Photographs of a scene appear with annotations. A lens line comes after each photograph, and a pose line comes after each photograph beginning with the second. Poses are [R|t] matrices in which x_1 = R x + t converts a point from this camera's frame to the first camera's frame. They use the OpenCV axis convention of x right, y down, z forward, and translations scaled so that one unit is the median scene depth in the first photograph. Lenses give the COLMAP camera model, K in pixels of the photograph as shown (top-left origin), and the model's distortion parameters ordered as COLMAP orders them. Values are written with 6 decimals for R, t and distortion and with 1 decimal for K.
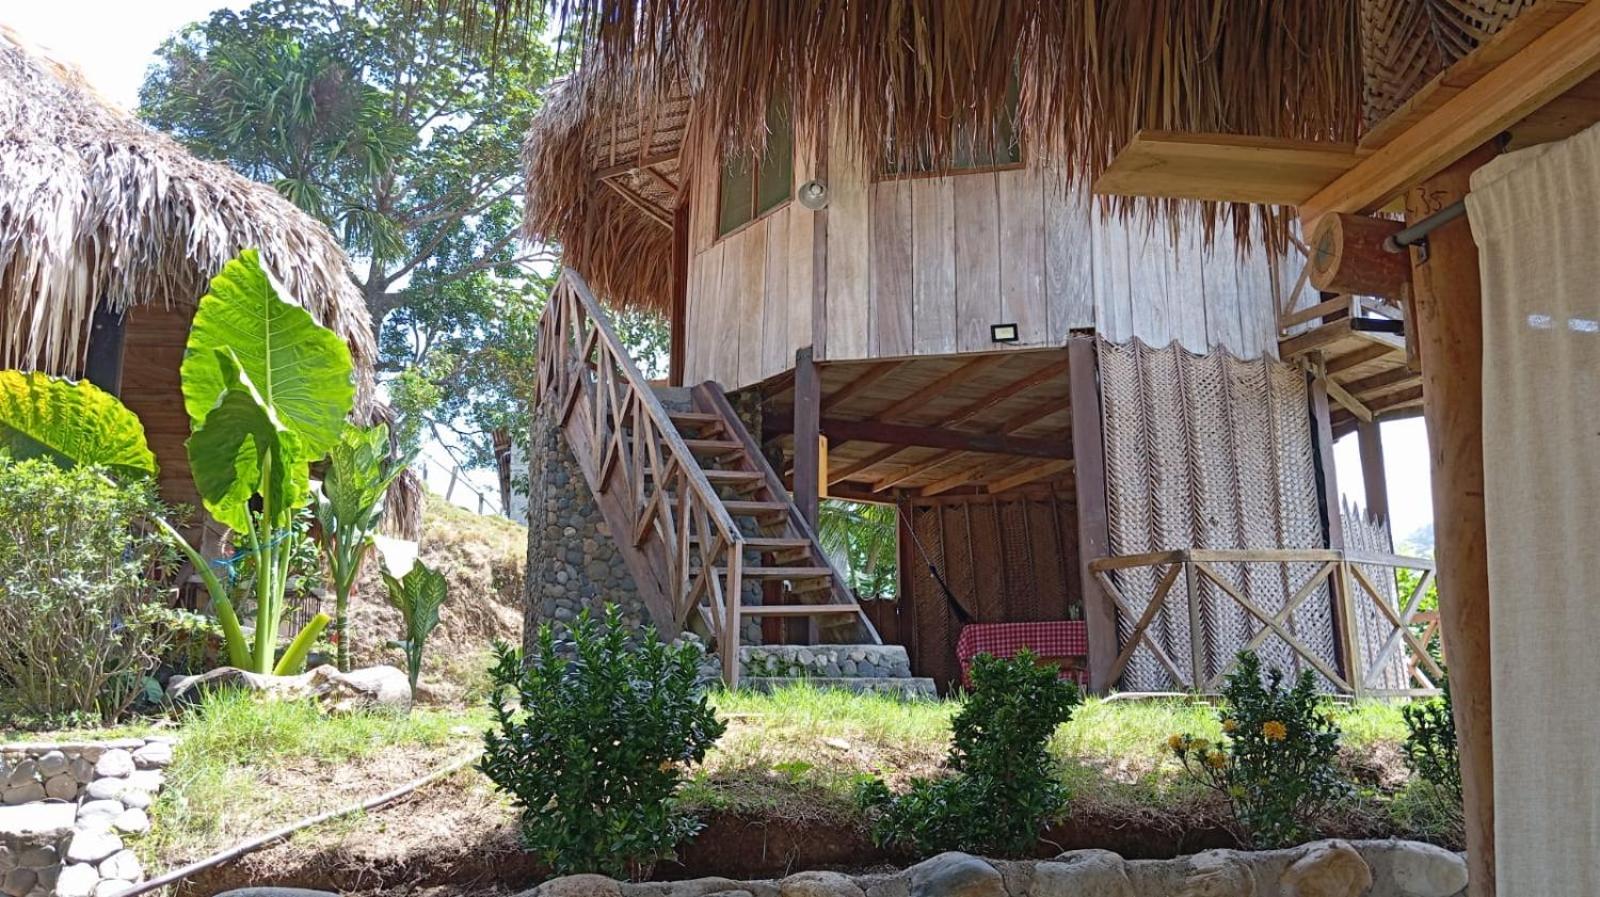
lens RADIAL K [[1382.3, 0, 800.0], [0, 1382.3, 448.5], [0, 0, 1]] dist [0.194419, -0.309192]
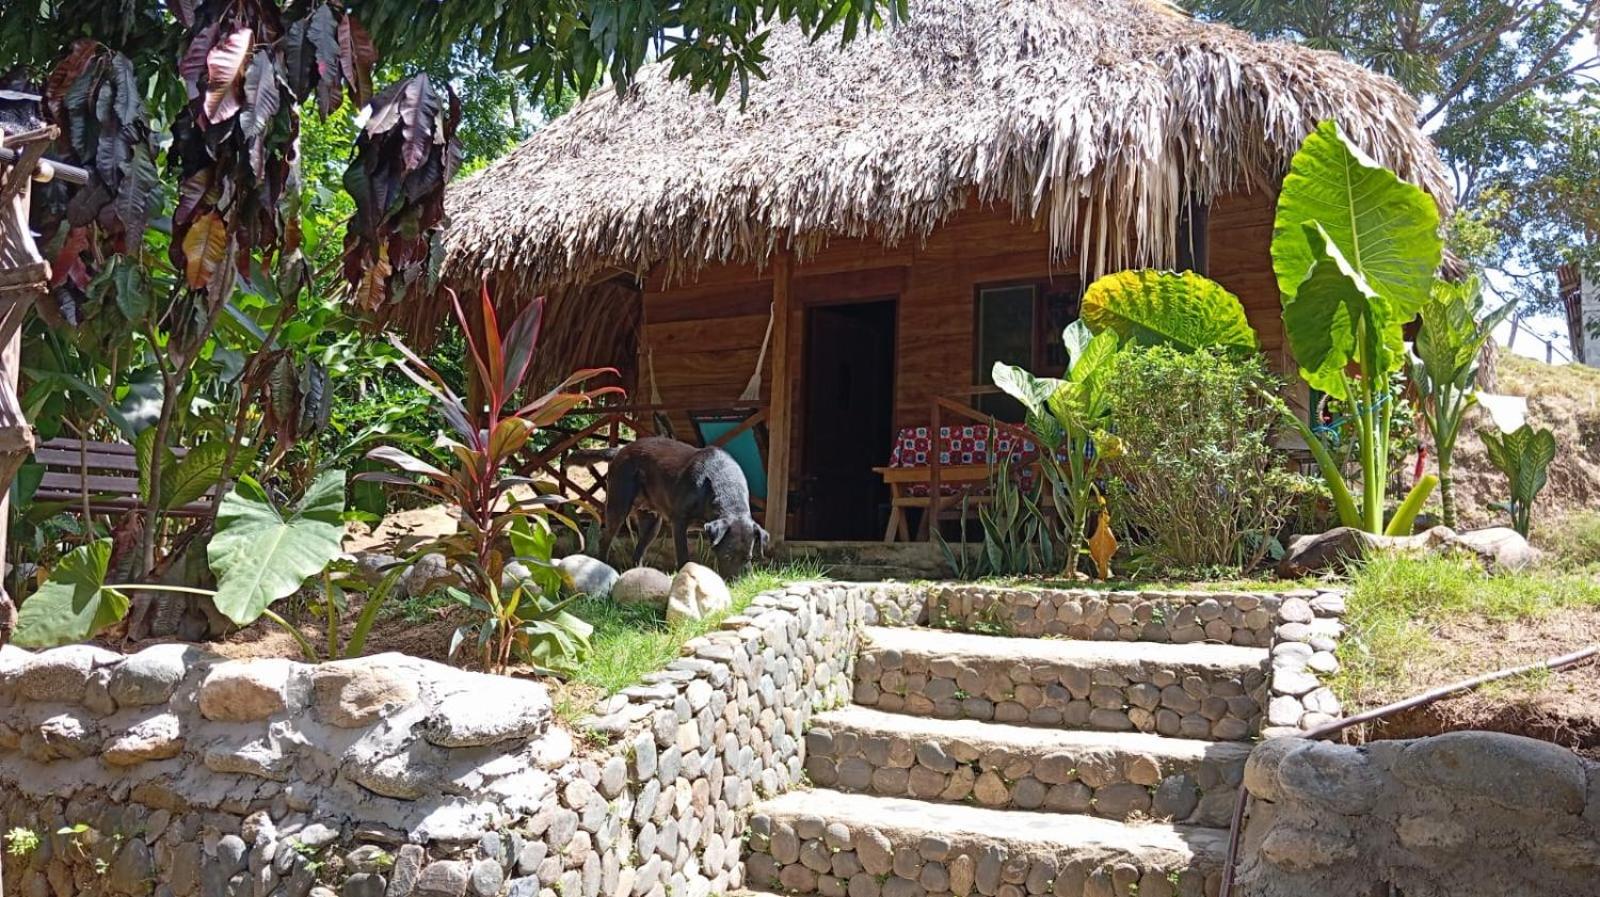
lens RADIAL K [[1382.3, 0, 800.0], [0, 1382.3, 448.5], [0, 0, 1]] dist [0.194419, -0.309192]
pose [[0.763905, -0.041176, -0.644013, -0.031278], [0.102146, 0.993097, 0.057667, -0.003720], [0.637193, -0.109835, 0.762838, -0.036733]]
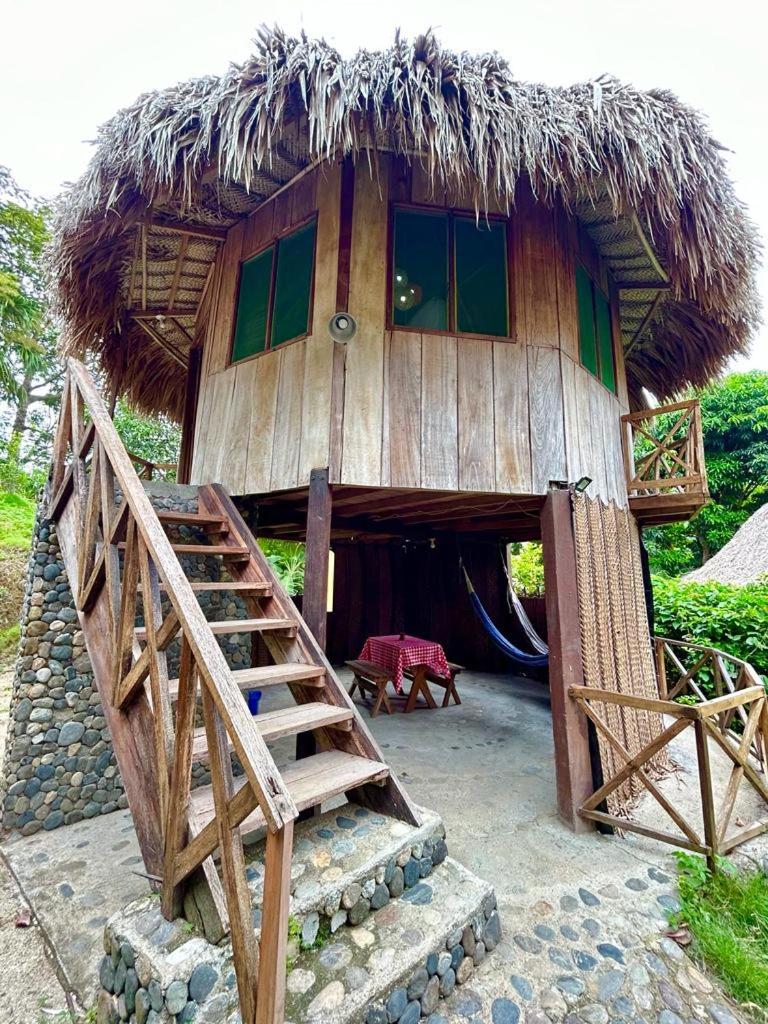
lens RADIAL K [[415.2, 0, 384.0], [0, 415.2, 512.0], [0, 0, 1]] dist [0.003044, 0.000184]
pose [[0.928361, 0.067811, 0.365440, -0.114575], [-0.094831, 0.993890, 0.056482, -0.108858], [-0.359377, -0.087090, 0.929120, 1.179919]]
